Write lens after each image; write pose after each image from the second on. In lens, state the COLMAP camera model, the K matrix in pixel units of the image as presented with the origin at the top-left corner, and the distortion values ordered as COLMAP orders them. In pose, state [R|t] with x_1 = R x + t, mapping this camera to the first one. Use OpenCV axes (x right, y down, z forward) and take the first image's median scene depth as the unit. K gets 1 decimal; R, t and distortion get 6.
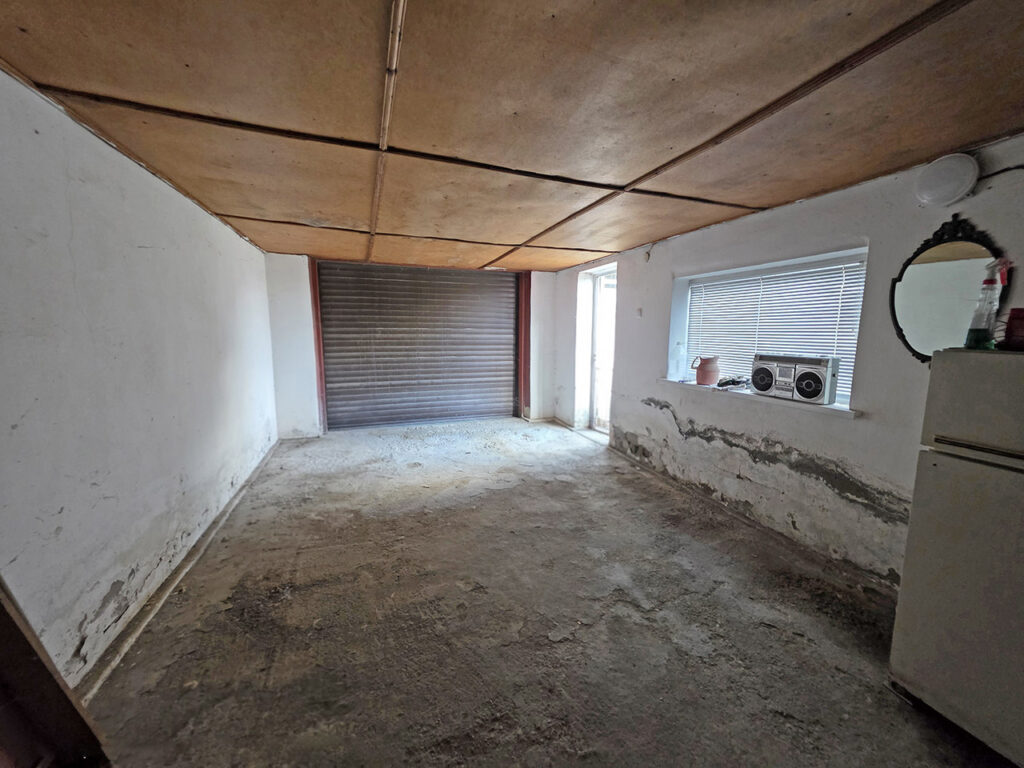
lens RADIAL K [[412.7, 0, 516.3], [0, 412.7, 382.8], [0, 0, 1]] dist [0.007851, 0.000289]
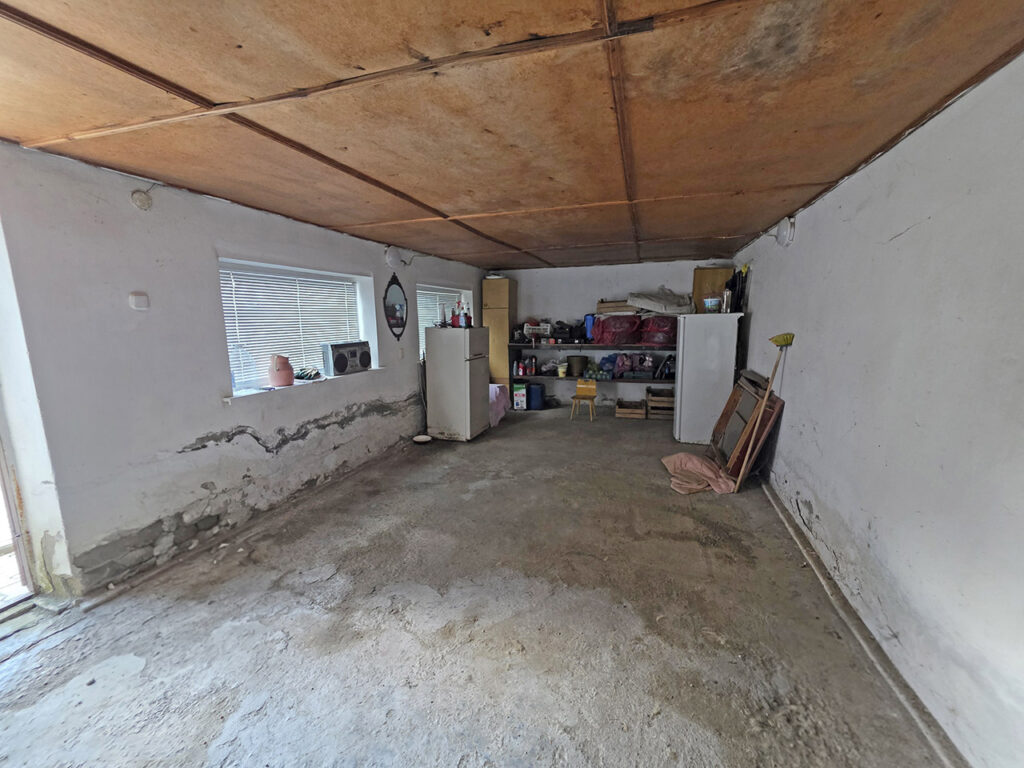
lens RADIAL K [[412.7, 0, 516.3], [0, 412.7, 382.8], [0, 0, 1]] dist [0.007851, 0.000289]
pose [[-0.793135, -0.098661, 0.601001, -0.551008], [0.081299, 0.960810, 0.265017, -0.217975], [-0.603595, 0.259055, -0.754031, 1.464145]]
